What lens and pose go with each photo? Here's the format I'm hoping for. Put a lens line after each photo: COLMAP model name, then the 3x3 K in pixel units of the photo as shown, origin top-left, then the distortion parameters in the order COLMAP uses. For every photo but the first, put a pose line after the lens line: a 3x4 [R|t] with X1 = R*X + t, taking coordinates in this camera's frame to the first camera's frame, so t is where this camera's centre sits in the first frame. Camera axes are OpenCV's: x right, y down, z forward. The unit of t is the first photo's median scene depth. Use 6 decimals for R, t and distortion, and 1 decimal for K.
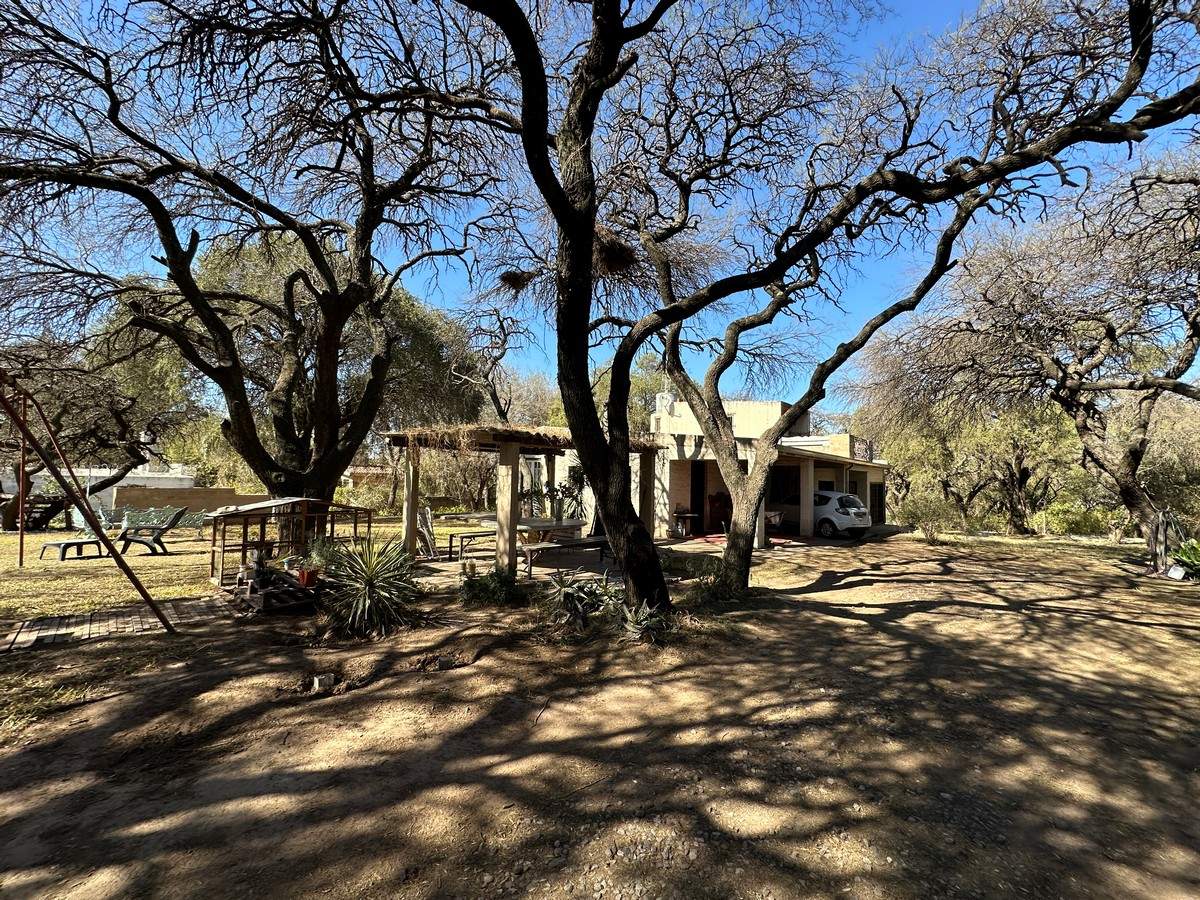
lens RADIAL K [[477.8, 0, 601.9], [0, 477.8, 450.7], [0, 0, 1]] dist [-0.003592, 0.000788]
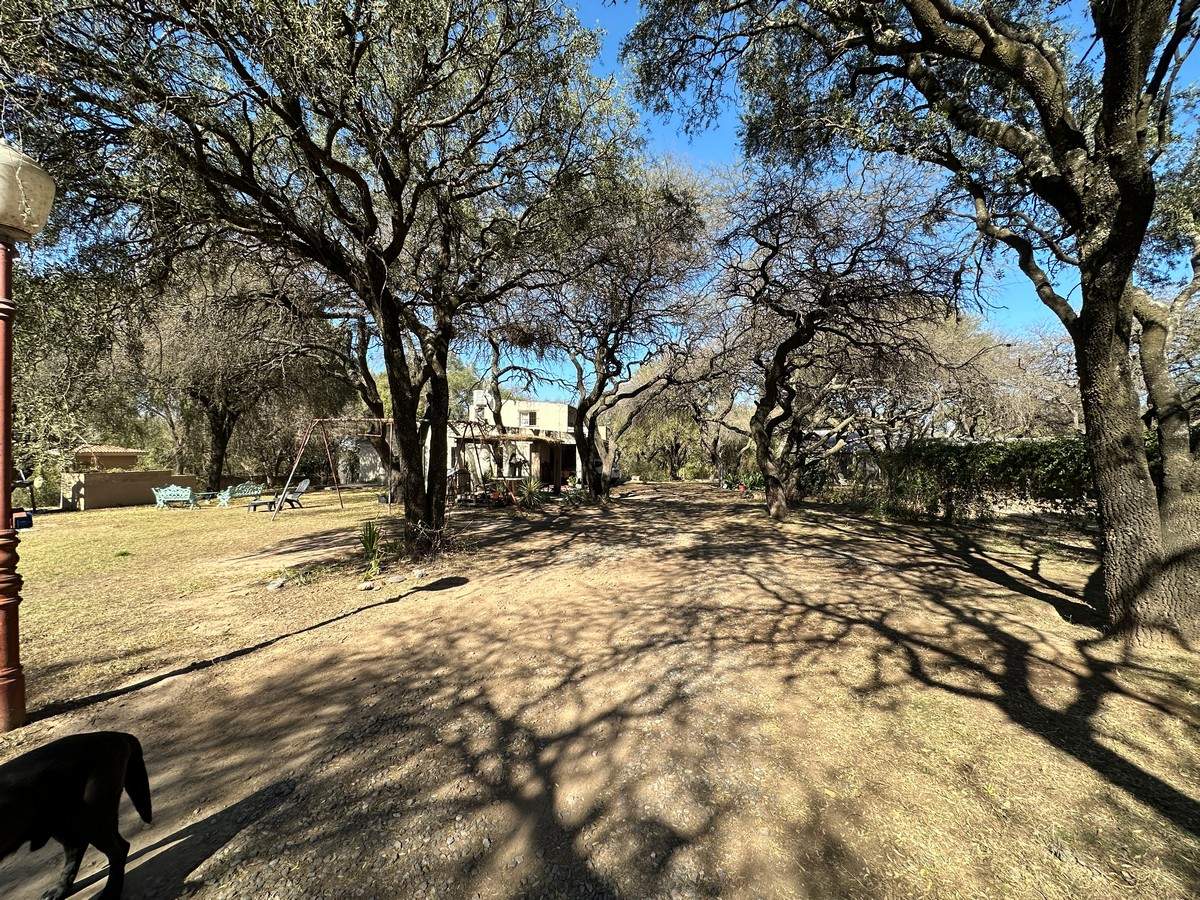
lens RADIAL K [[477.8, 0, 601.9], [0, 477.8, 450.7], [0, 0, 1]] dist [-0.003592, 0.000788]
pose [[0.834406, -0.015091, 0.550943, -0.469297], [-0.020729, 0.998058, 0.058733, -0.049771], [-0.550760, -0.060427, 0.832474, -0.468328]]
